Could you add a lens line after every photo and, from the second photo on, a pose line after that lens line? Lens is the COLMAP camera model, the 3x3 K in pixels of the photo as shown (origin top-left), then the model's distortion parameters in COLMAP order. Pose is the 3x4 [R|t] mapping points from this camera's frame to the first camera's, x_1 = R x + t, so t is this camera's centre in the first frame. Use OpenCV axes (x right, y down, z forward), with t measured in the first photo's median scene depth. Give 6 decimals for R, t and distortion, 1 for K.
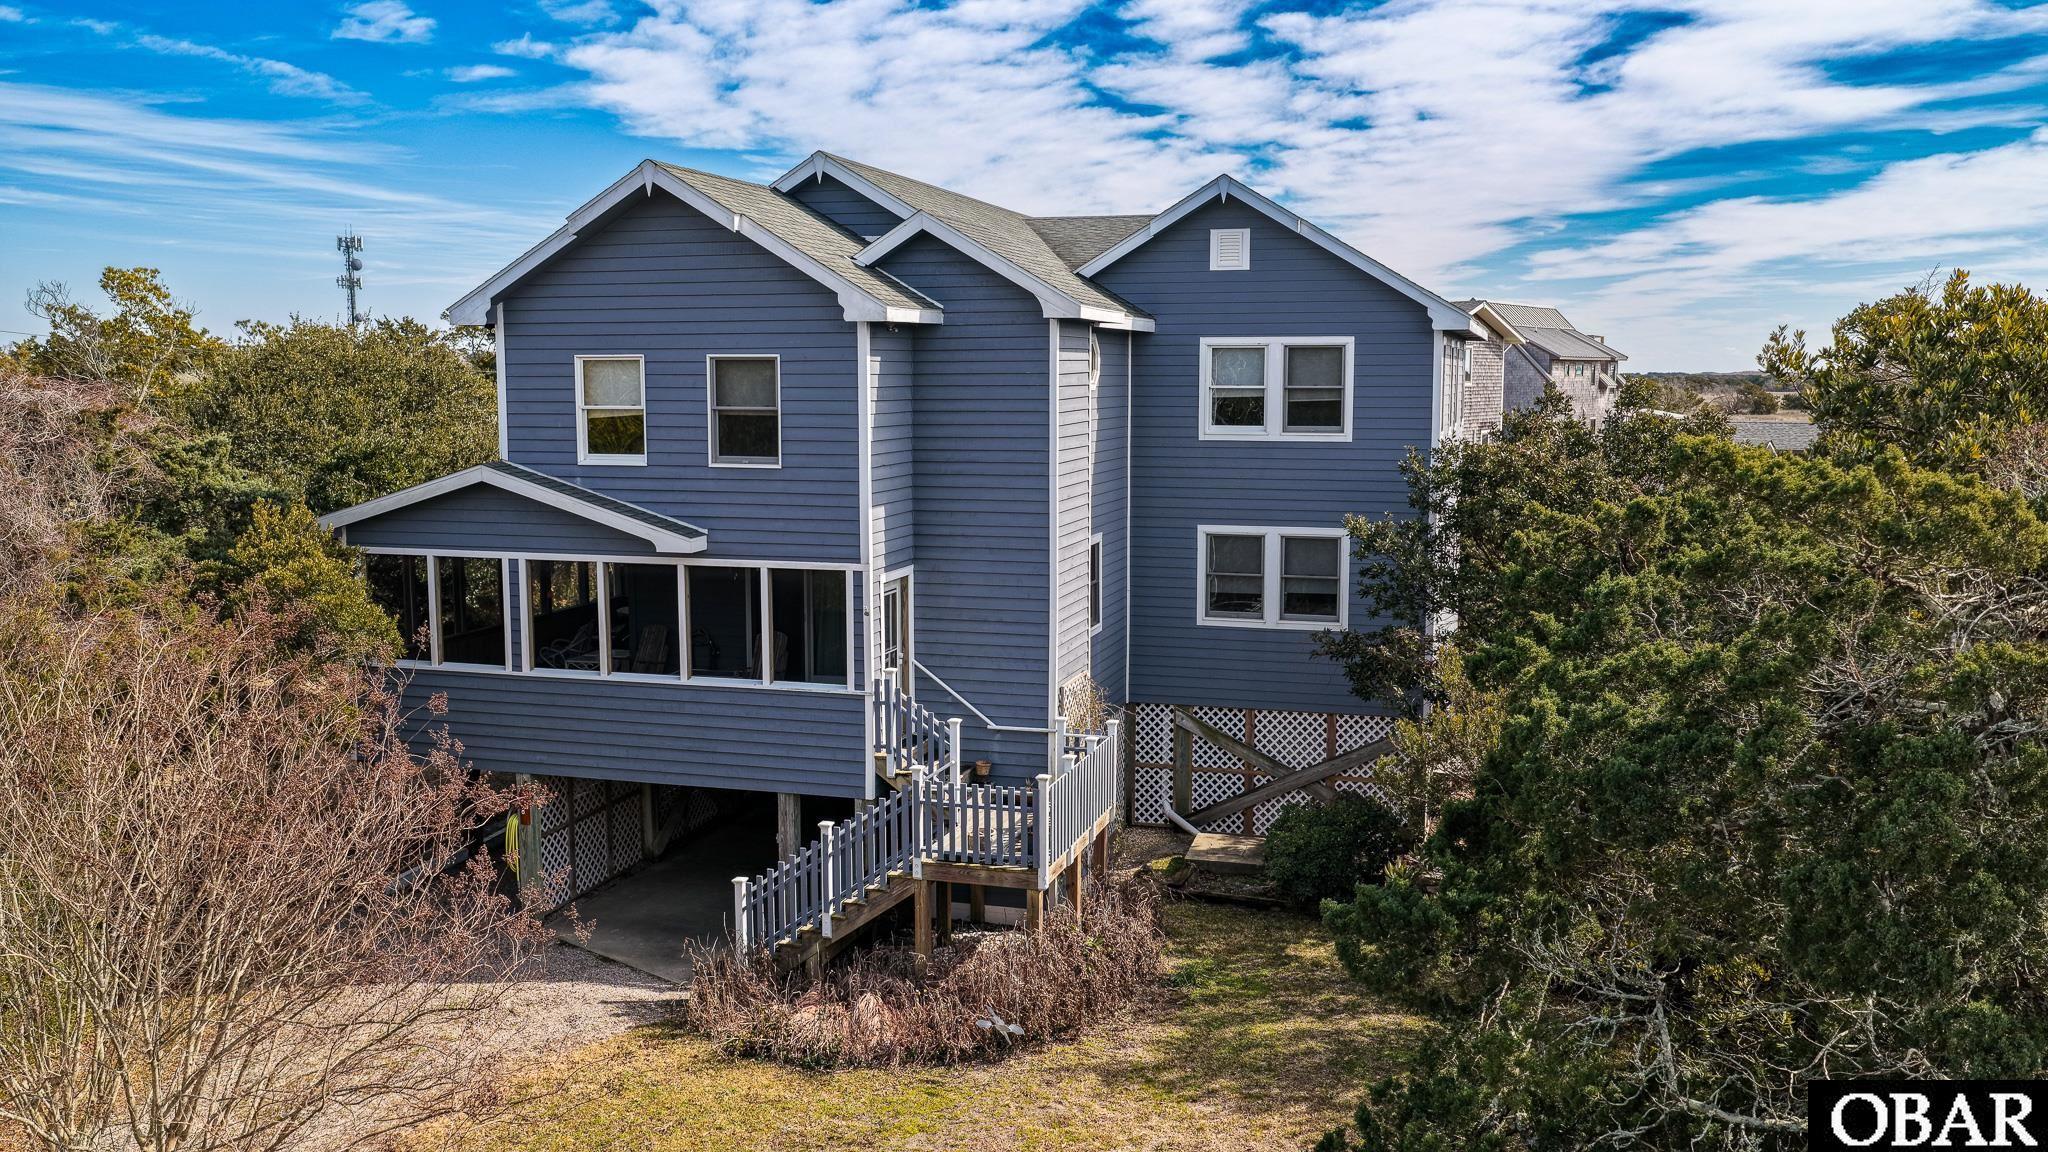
lens RADIAL K [[1704.7, 0, 1024.0], [0, 1704.7, 576.0], [0, 0, 1]] dist [0.007686, -0.003518]
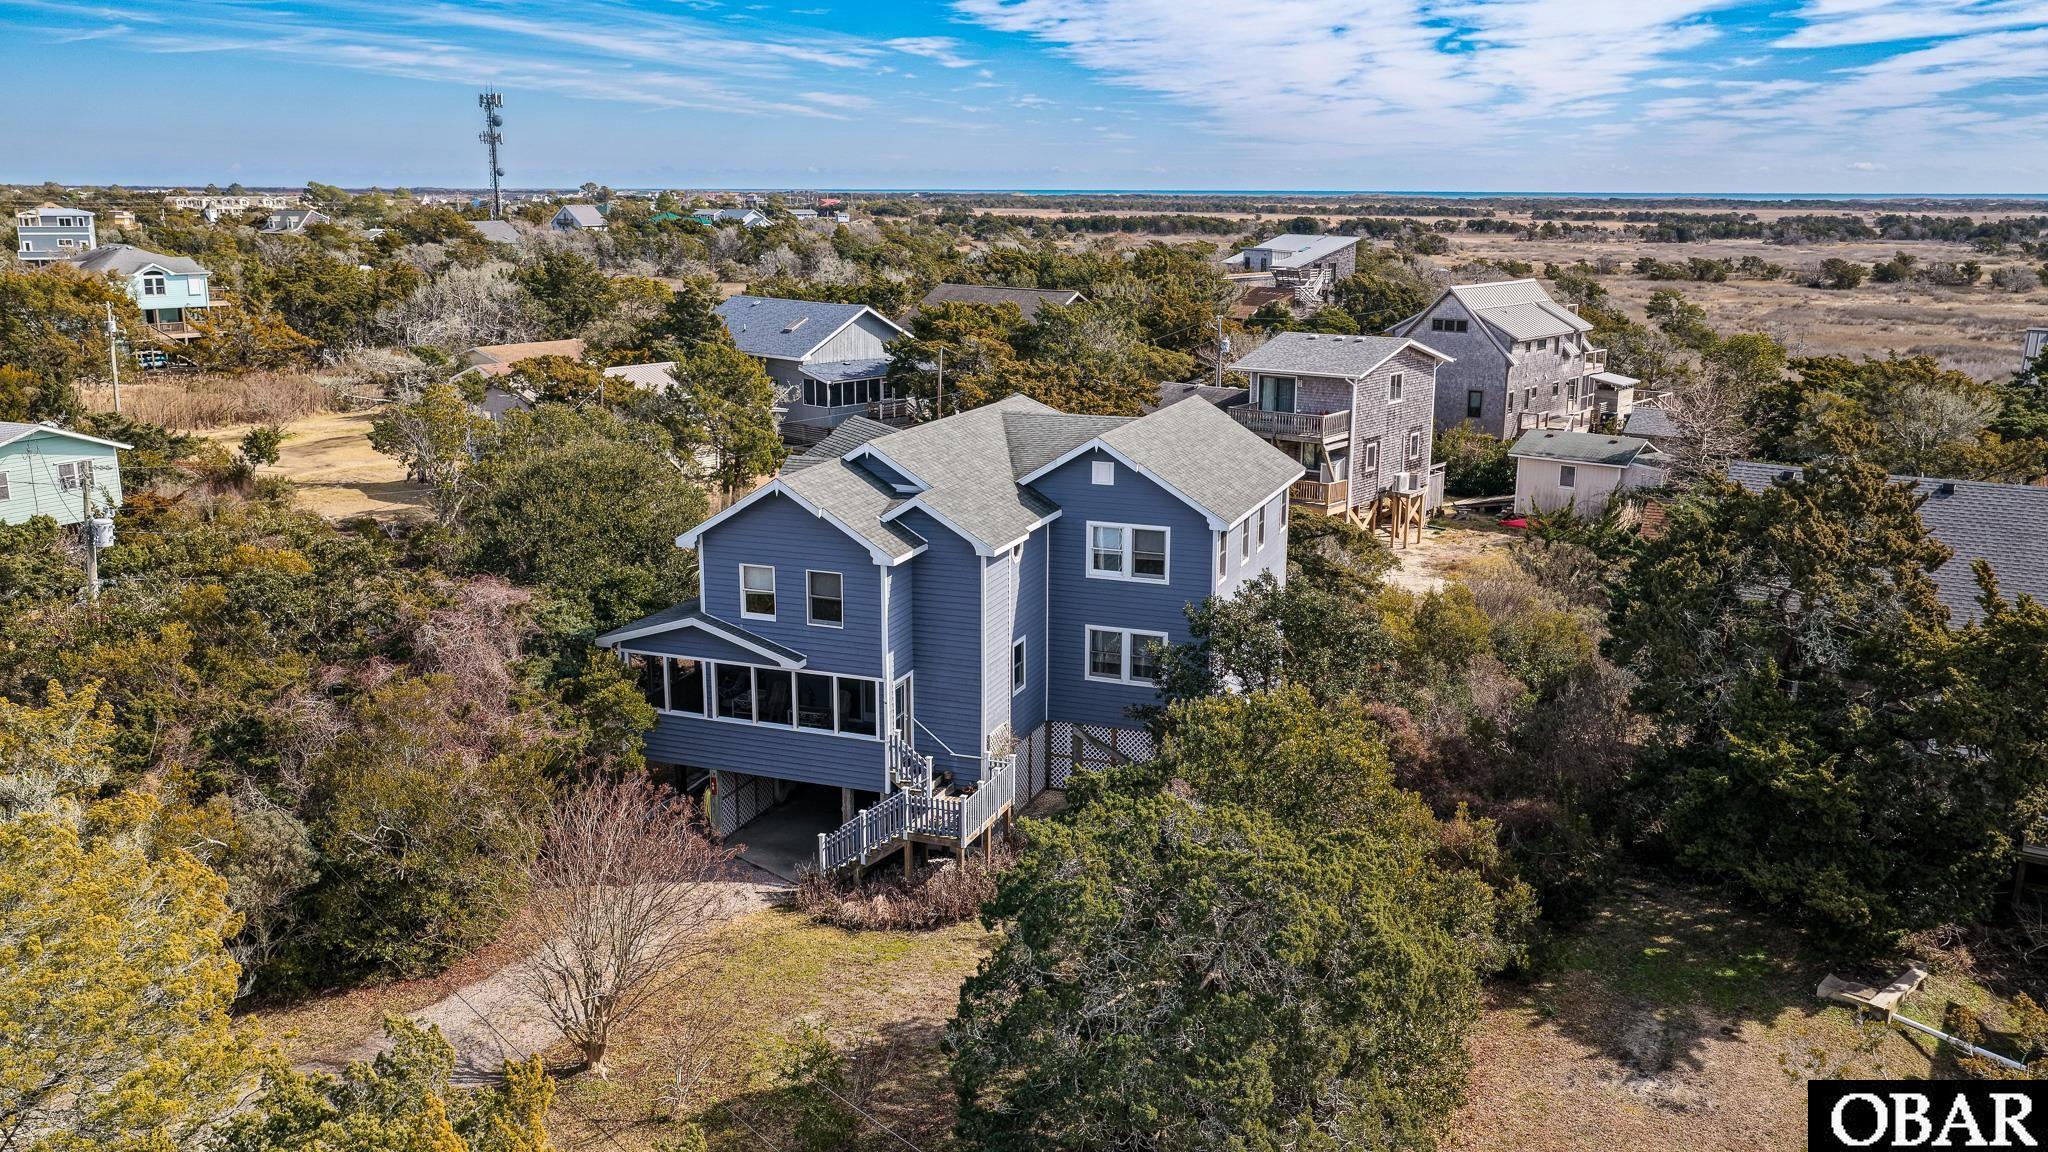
lens RADIAL K [[1704.7, 0, 1024.0], [0, 1704.7, 576.0], [0, 0, 1]] dist [0.007686, -0.003518]
pose [[0.997452, 0.019452, -0.068640, 0.195352], [-0.012121, 0.994330, 0.105643, -0.325598], [0.070305, -0.104542, 0.992032, -0.912003]]
